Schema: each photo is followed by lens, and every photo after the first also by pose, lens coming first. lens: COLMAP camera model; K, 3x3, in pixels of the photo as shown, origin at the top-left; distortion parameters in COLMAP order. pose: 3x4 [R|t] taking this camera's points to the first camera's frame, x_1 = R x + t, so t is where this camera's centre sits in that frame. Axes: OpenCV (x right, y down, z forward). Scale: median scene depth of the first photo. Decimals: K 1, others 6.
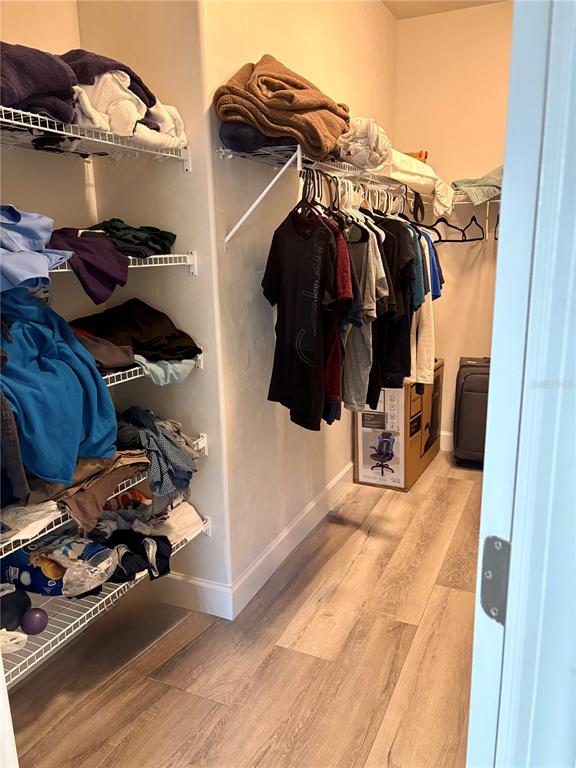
lens RADIAL K [[575.9, 0, 288.0], [0, 575.9, 384.0], [0, 0, 1]] dist [0.057475, -0.041603]
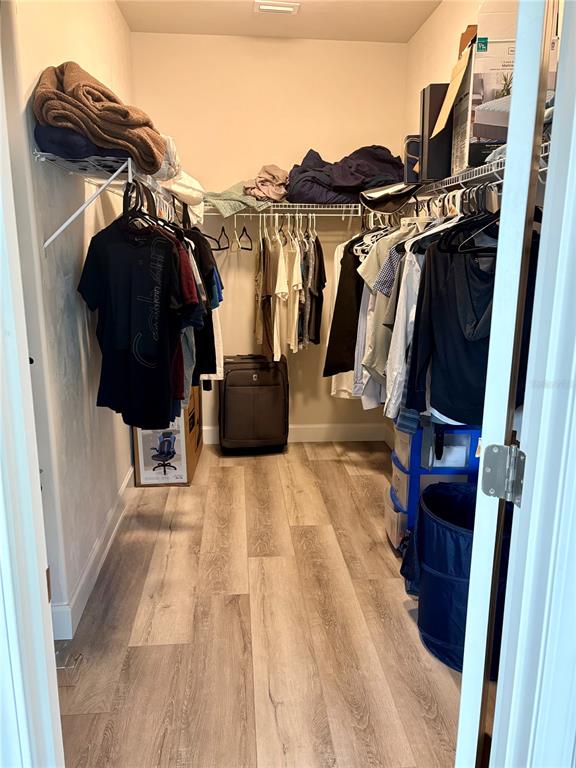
lens RADIAL K [[575.9, 0, 288.0], [0, 575.9, 384.0], [0, 0, 1]] dist [0.057475, -0.041603]
pose [[0.882231, -0.089208, 0.462288, -0.150725], [0.092360, 0.995599, 0.015862, 0.002511], [-0.461669, 0.028703, 0.886588, -0.029736]]
